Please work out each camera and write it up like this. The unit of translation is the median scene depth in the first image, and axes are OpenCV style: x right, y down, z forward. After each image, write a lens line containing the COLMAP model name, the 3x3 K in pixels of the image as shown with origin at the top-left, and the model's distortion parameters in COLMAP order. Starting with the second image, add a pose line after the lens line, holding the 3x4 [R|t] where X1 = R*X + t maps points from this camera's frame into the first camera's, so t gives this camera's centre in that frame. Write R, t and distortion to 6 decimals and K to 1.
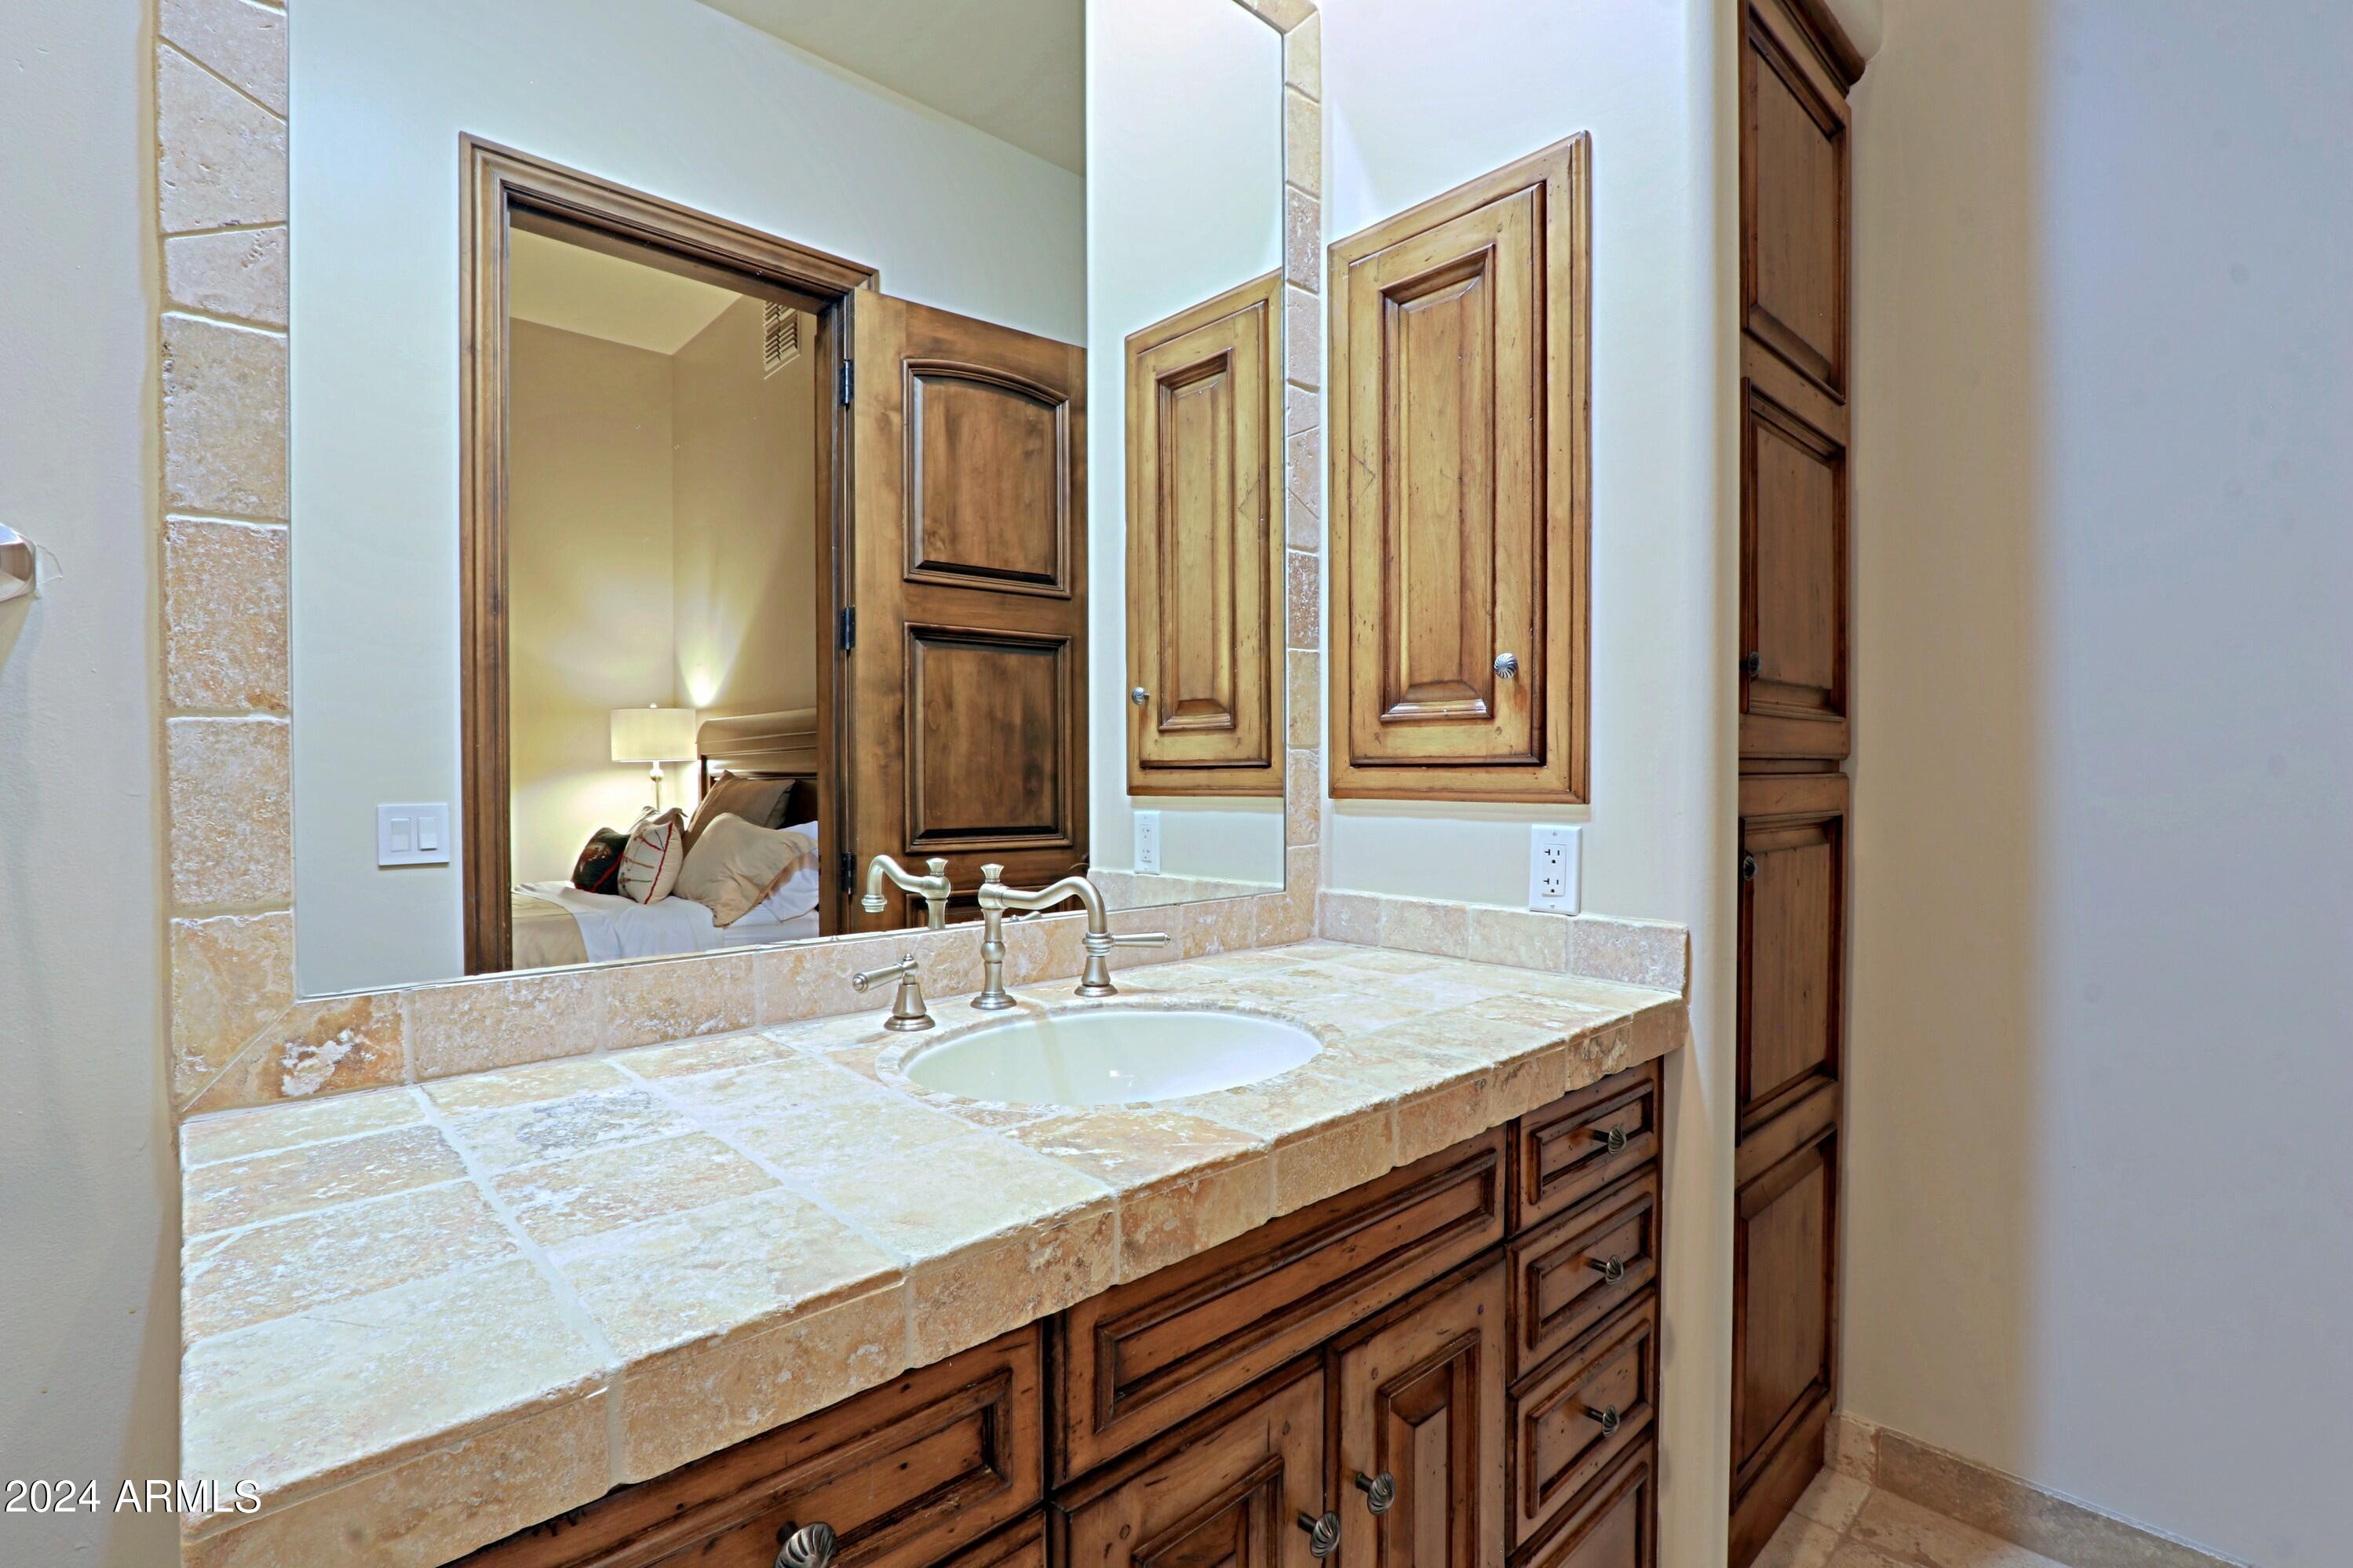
lens RADIAL K [[1081.1, 0, 1171.6], [0, 1081.1, 787.5], [0, 0, 1]] dist [-0.029550, 0.004356]
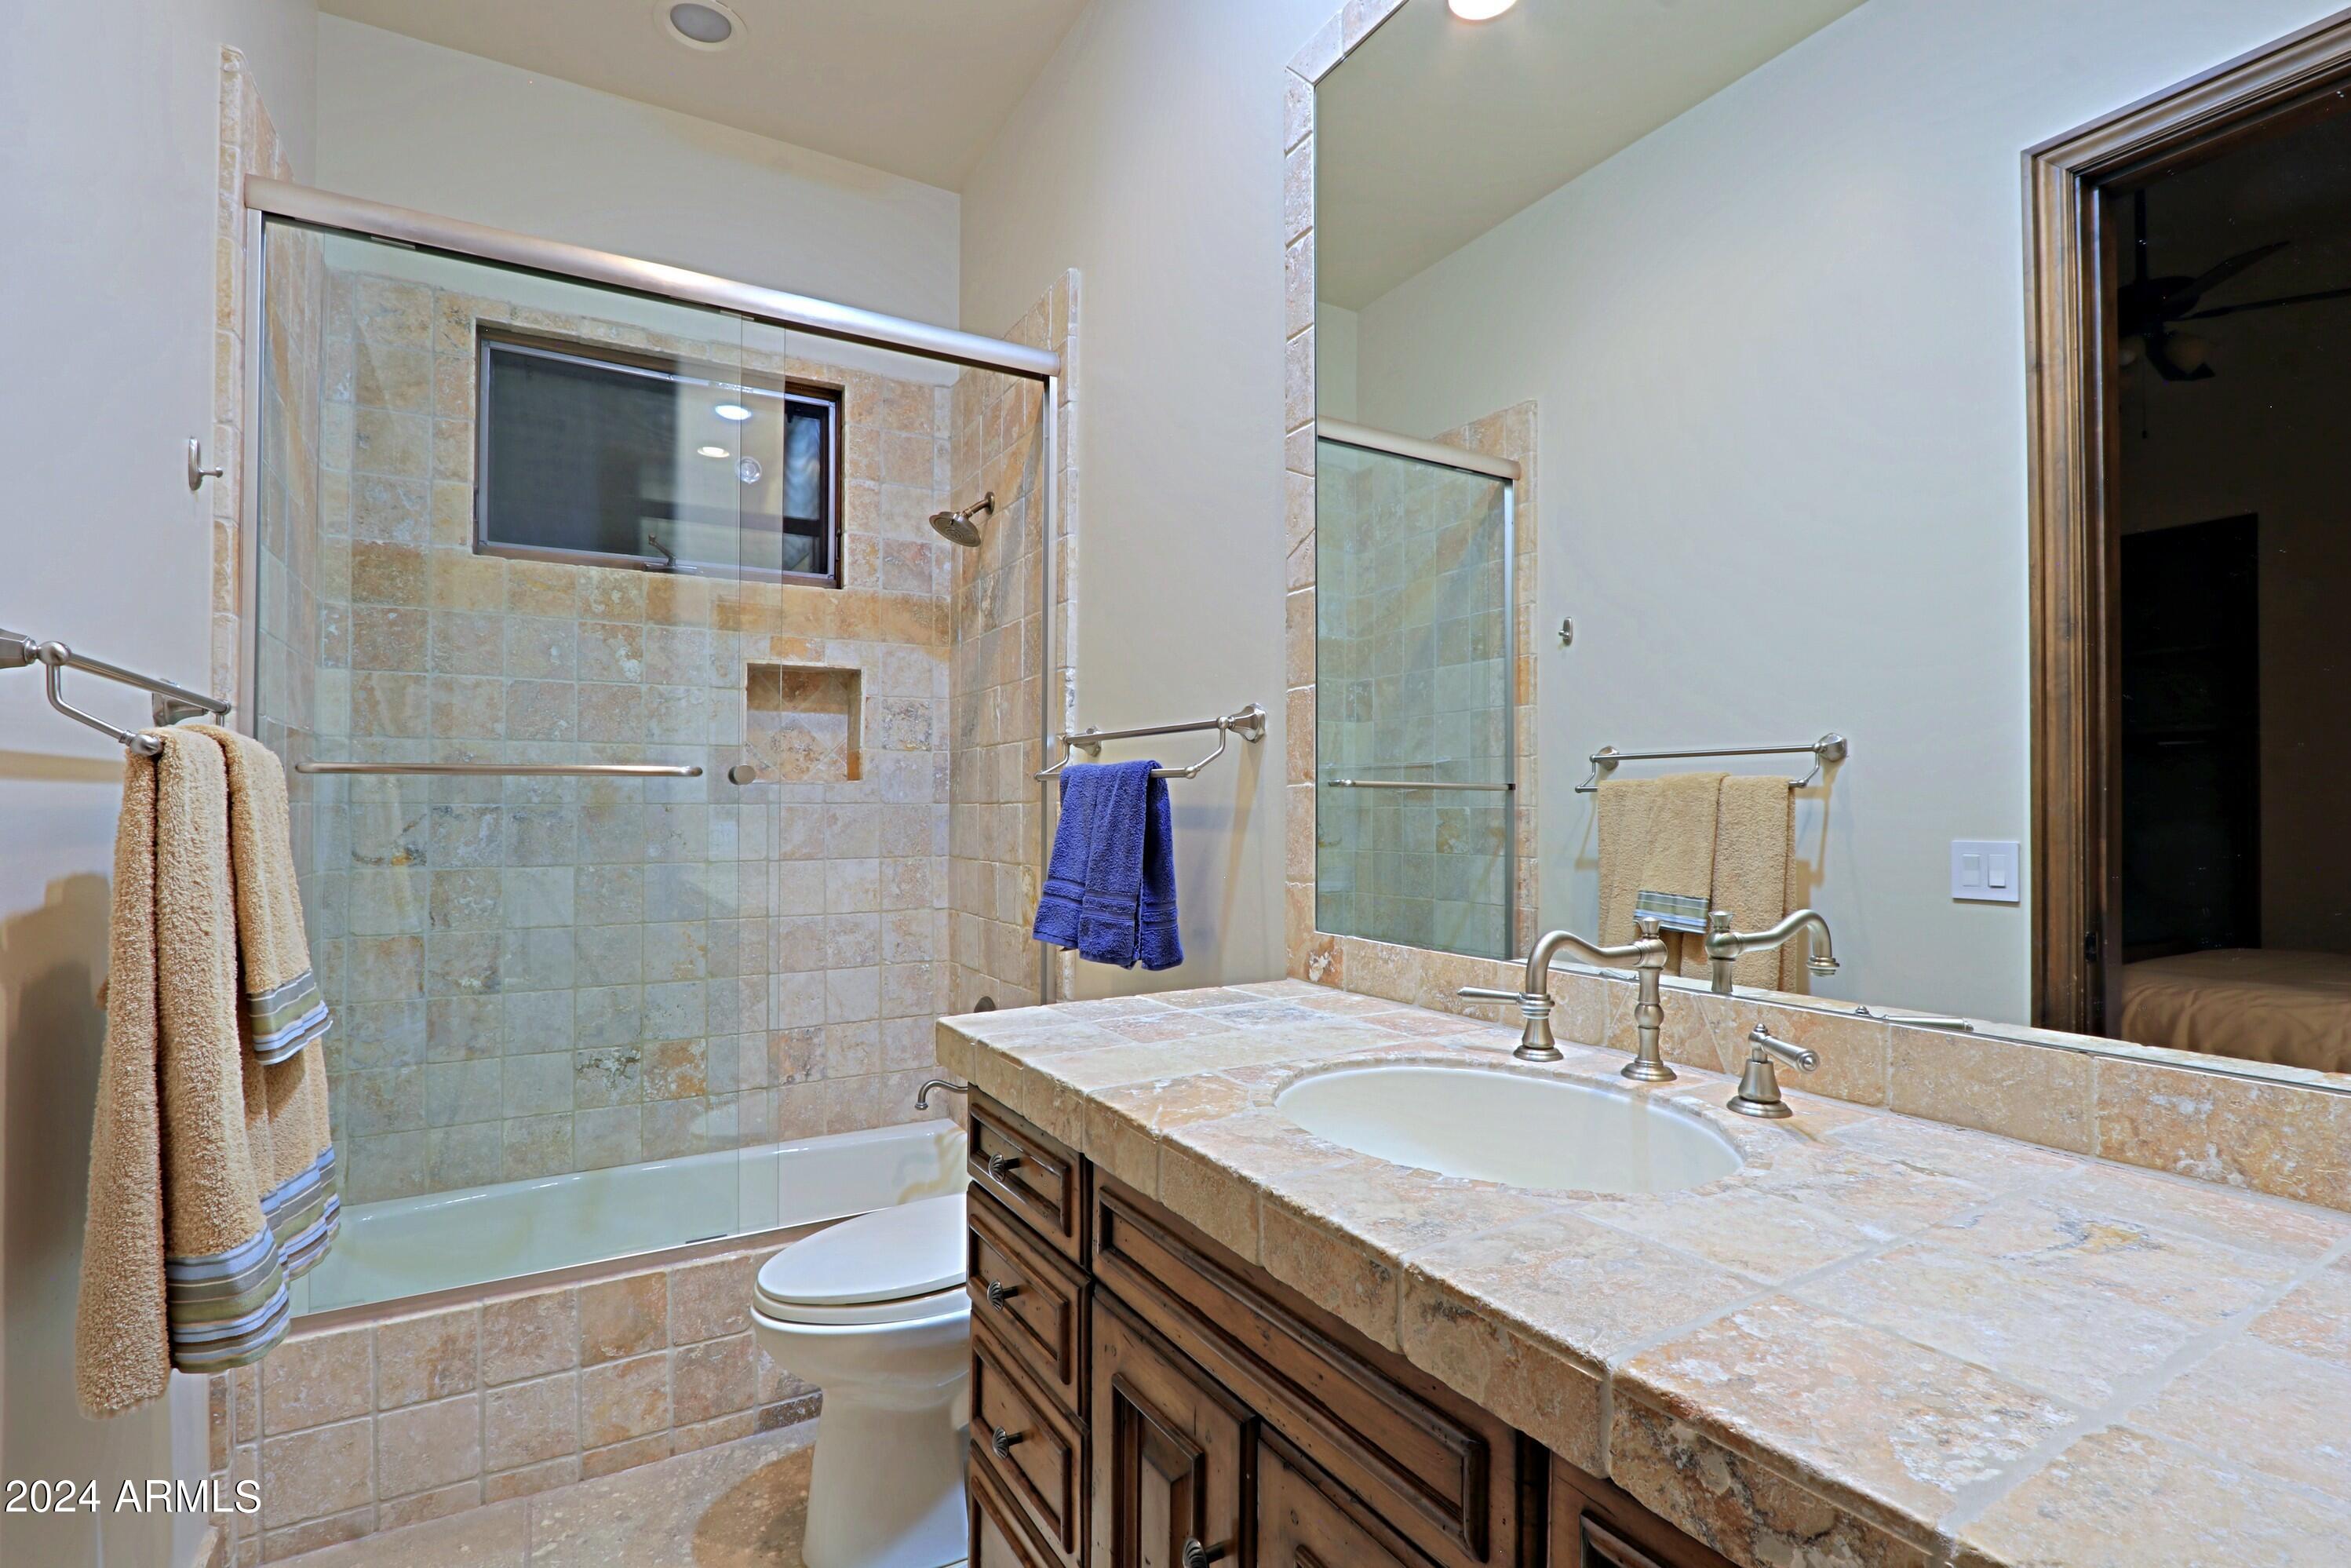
lens RADIAL K [[1080.3, 0, 1164.3], [0, 1080.3, 791.8], [0, 0, 1]] dist [-0.029550, 0.004356]
pose [[-0.224357, -0.015451, -0.974385, 1.195333], [-0.012143, 0.999841, -0.013058, -0.022458], [0.974431, 0.008902, -0.224509, 1.232972]]
